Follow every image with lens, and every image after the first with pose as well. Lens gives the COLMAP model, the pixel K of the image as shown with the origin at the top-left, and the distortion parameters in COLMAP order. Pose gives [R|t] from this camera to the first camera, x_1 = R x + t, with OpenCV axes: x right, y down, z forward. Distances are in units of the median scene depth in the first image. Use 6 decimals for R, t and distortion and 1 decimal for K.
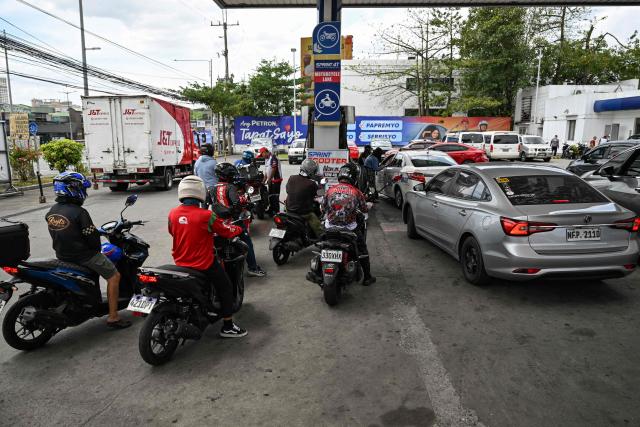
lens RADIAL K [[505.5, 0, 320.0], [0, 505.5, 213.5], [0, 0, 1]] dist [0.001396, -0.004120]
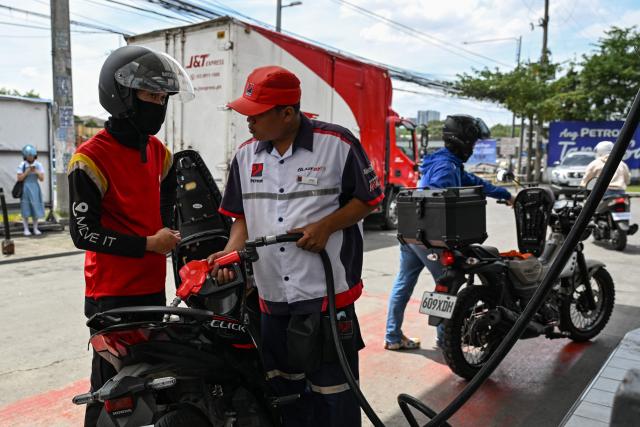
lens RADIAL K [[505.5, 0, 320.0], [0, 505.5, 213.5], [0, 0, 1]] dist [0.001396, -0.004120]
pose [[0.793954, 0.072380, -0.603654, -0.012979], [-0.109970, 0.993608, -0.025501, -0.036412], [0.597949, 0.086630, 0.796839, 0.362649]]
